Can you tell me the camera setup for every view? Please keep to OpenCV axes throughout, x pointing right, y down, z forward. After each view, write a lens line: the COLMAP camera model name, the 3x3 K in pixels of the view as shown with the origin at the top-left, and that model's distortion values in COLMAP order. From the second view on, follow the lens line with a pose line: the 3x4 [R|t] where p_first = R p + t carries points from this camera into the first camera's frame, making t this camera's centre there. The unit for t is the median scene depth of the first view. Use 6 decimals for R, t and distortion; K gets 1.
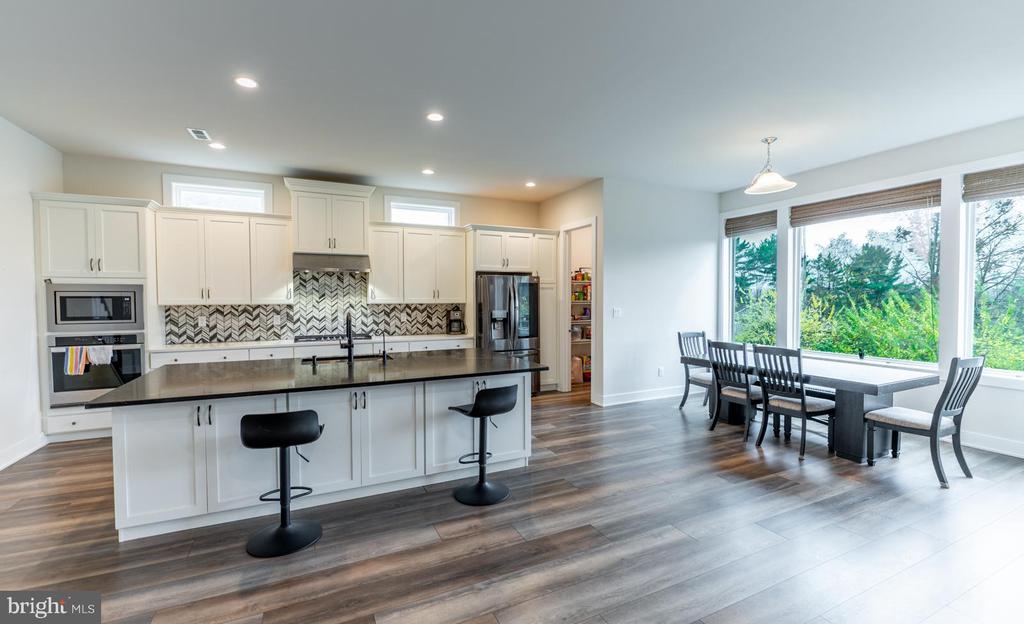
lens RADIAL K [[430.6, 0, 515.1], [0, 430.6, 311.8], [0, 0, 1]] dist [-0.008465, 0.000041]
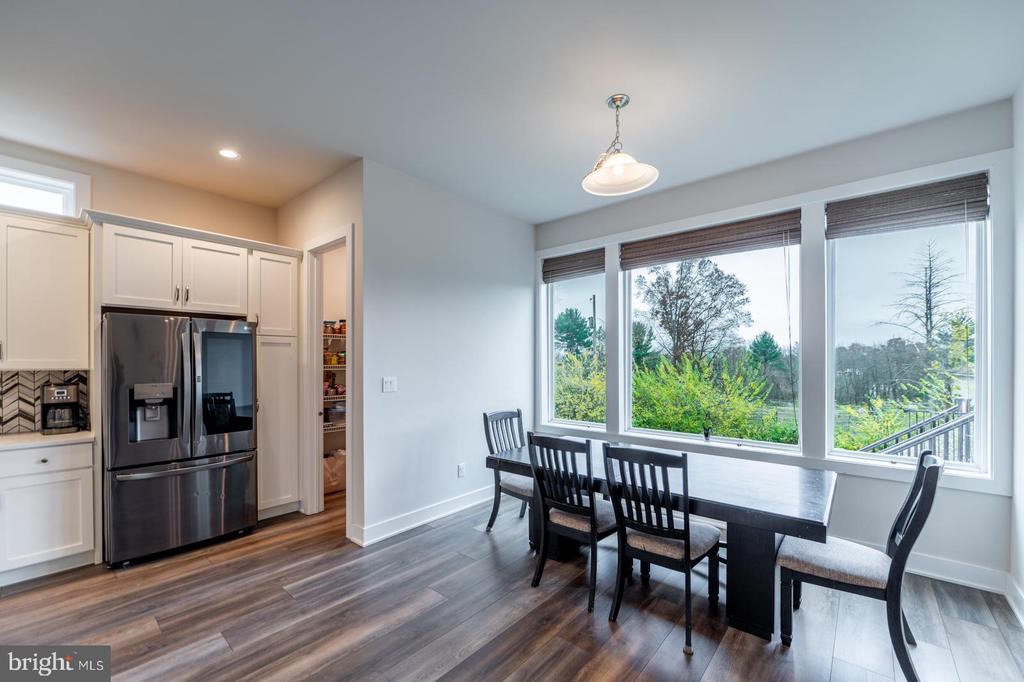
lens RADIAL K [[413.8, 0, 513.3], [0, 413.8, 363.7], [0, 0, 1]] dist [-0.009609, -0.000001]
pose [[0.916316, 0.001301, 0.400454, 0.175344], [0.009630, 0.999634, -0.025283, -0.011621], [-0.400340, 0.027024, 0.915968, 0.420970]]
